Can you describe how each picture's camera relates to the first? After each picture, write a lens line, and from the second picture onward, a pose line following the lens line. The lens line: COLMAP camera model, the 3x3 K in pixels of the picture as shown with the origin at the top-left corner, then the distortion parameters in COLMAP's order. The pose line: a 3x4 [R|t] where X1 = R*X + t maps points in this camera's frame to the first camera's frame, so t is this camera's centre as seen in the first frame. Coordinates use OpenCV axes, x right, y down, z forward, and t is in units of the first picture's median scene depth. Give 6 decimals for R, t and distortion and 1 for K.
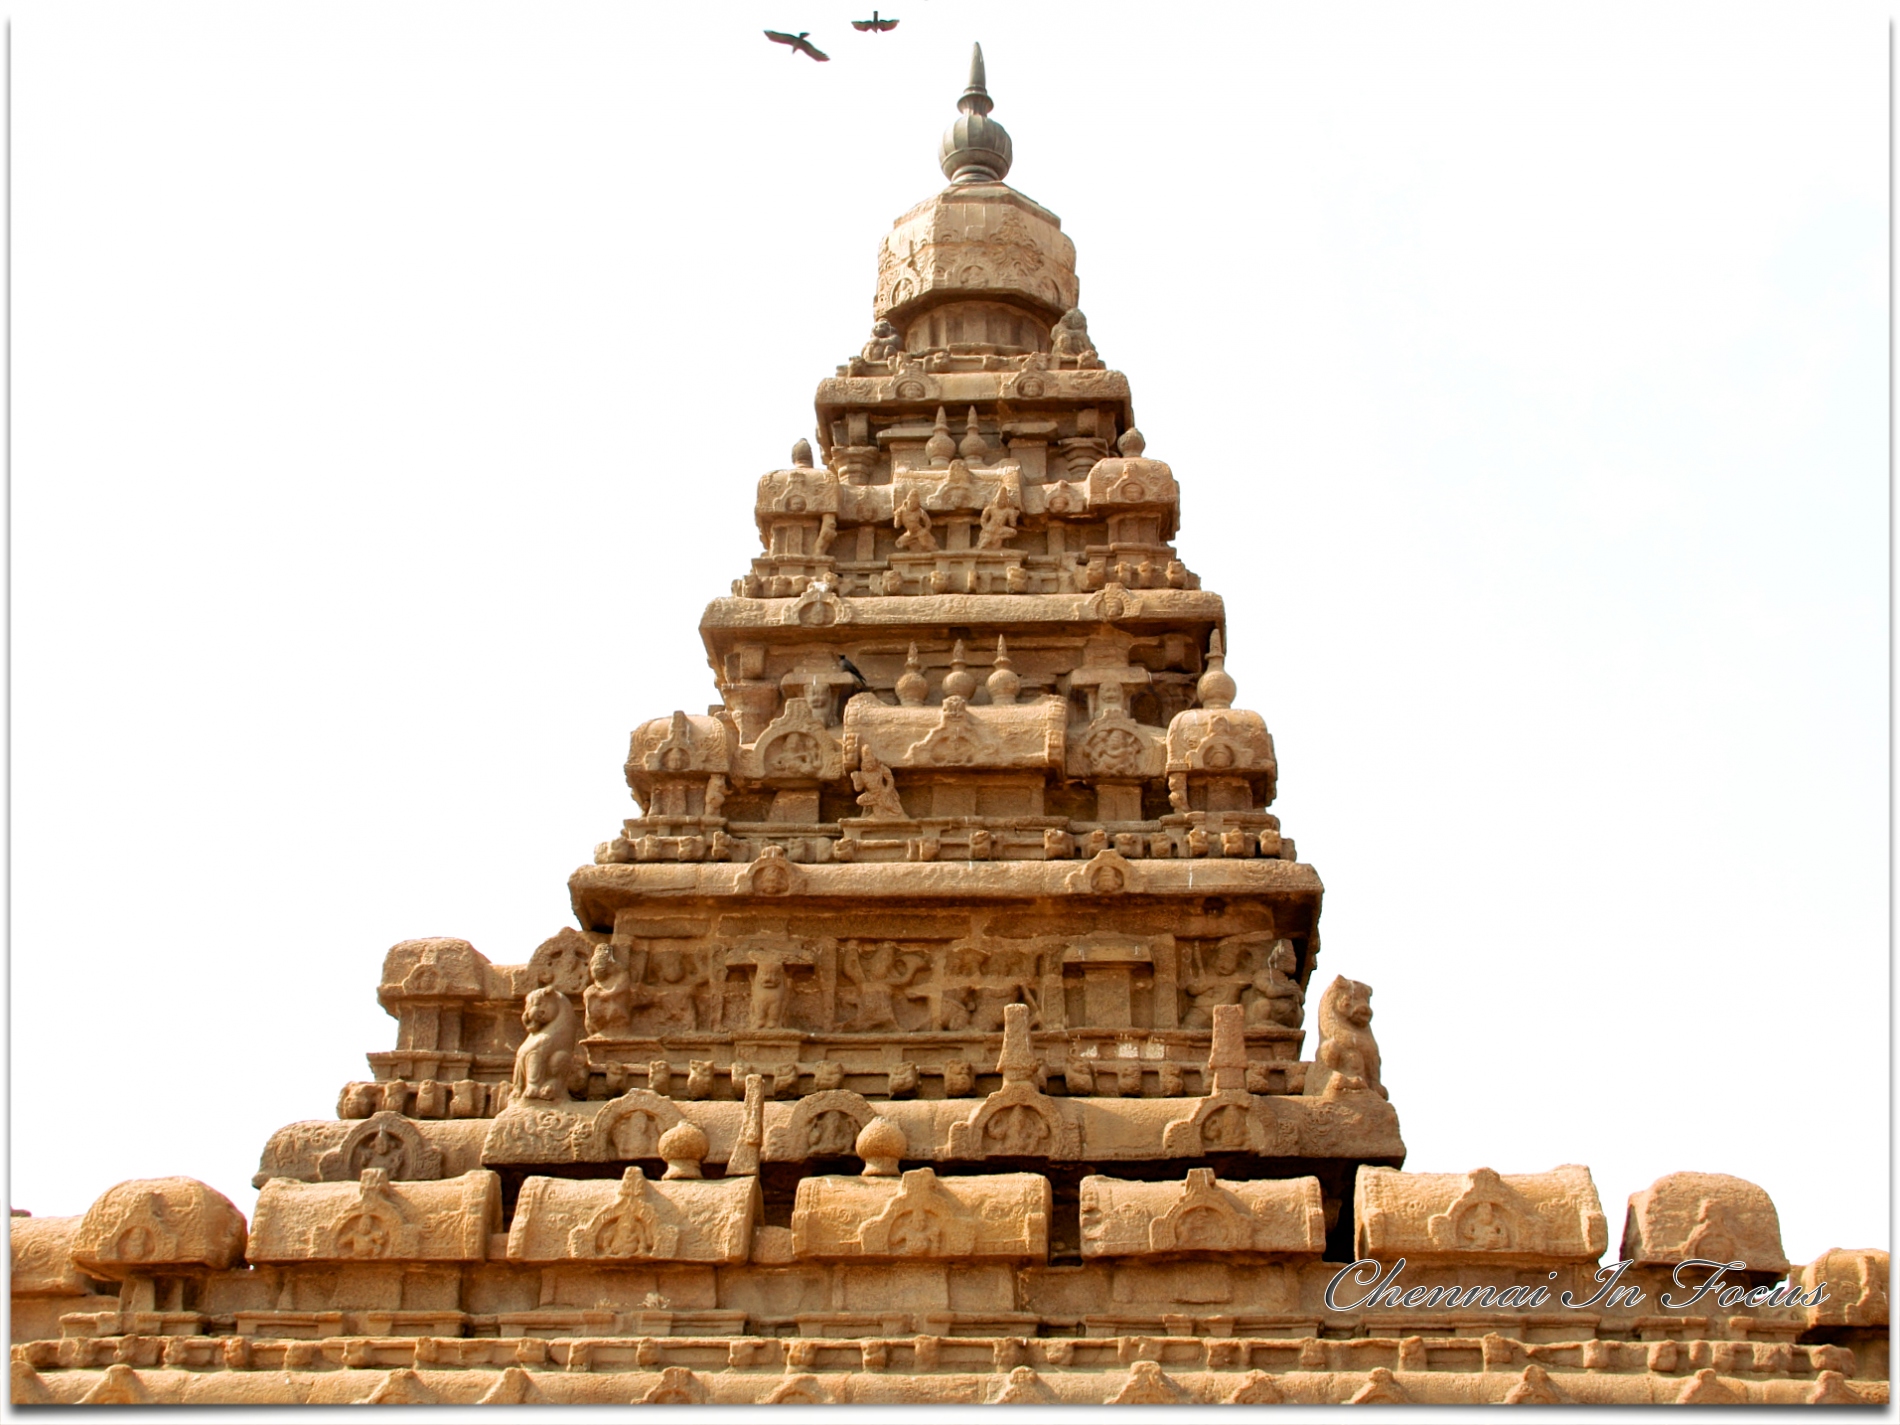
lens RADIAL K [[2761.4, 0, 950.0], [0, 2761.4, 712.5], [0, 0, 1]] dist [0.024138, 0.112908]
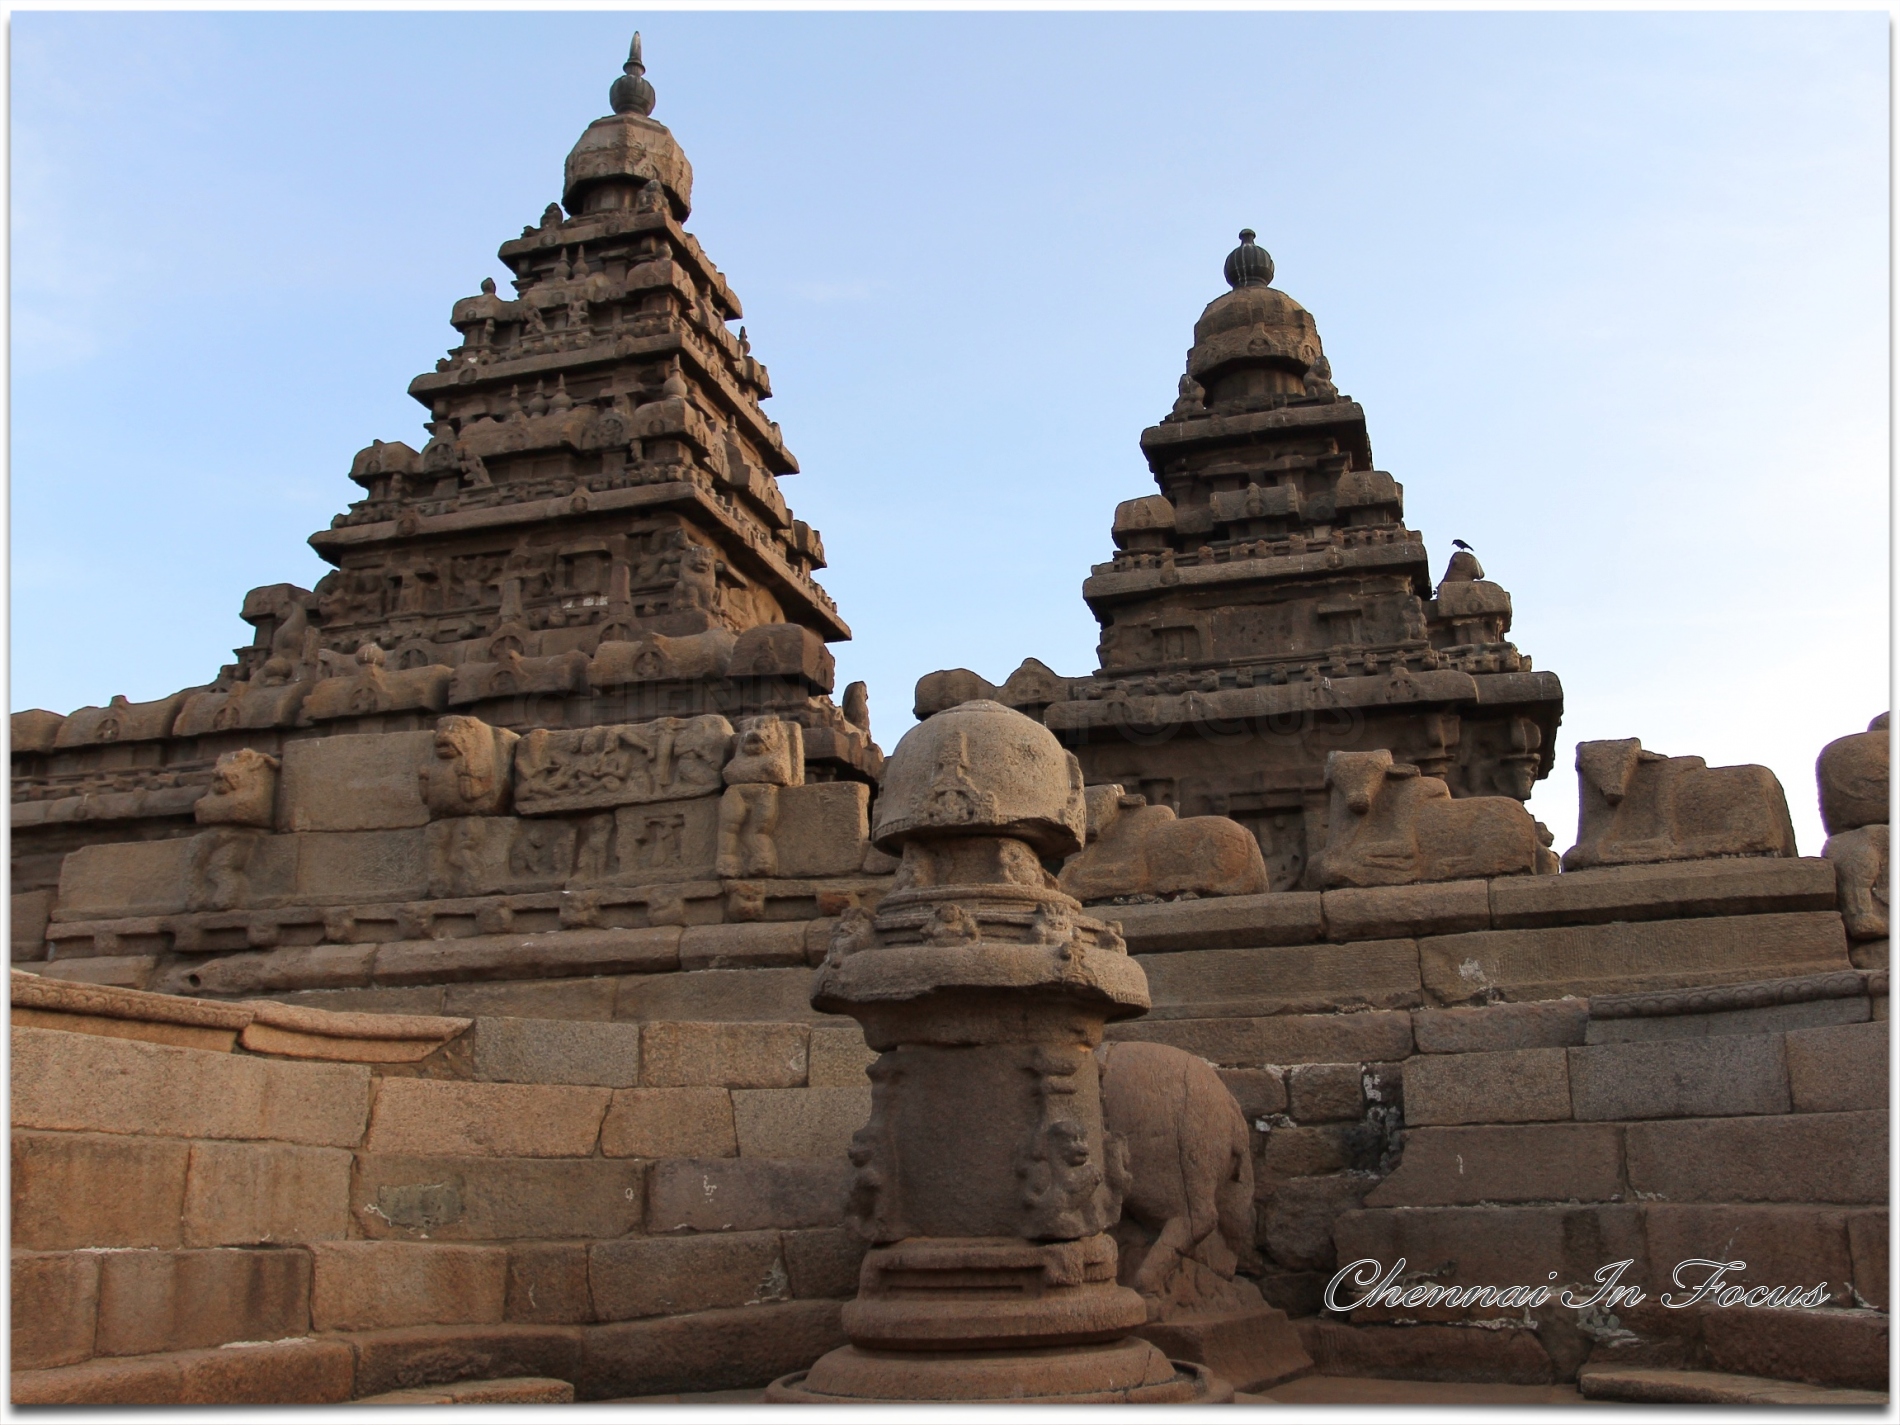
lens RADIAL K [[1672.9, 0, 1031.9], [0, 1672.9, 713.9], [0, 0, 1]] dist [-0.070346, 0.001976]
pose [[0.983250, -0.084521, -0.161478, 0.474215], [0.102737, 0.988828, 0.108004, 0.103610], [0.150545, -0.122785, 0.980949, 0.021773]]
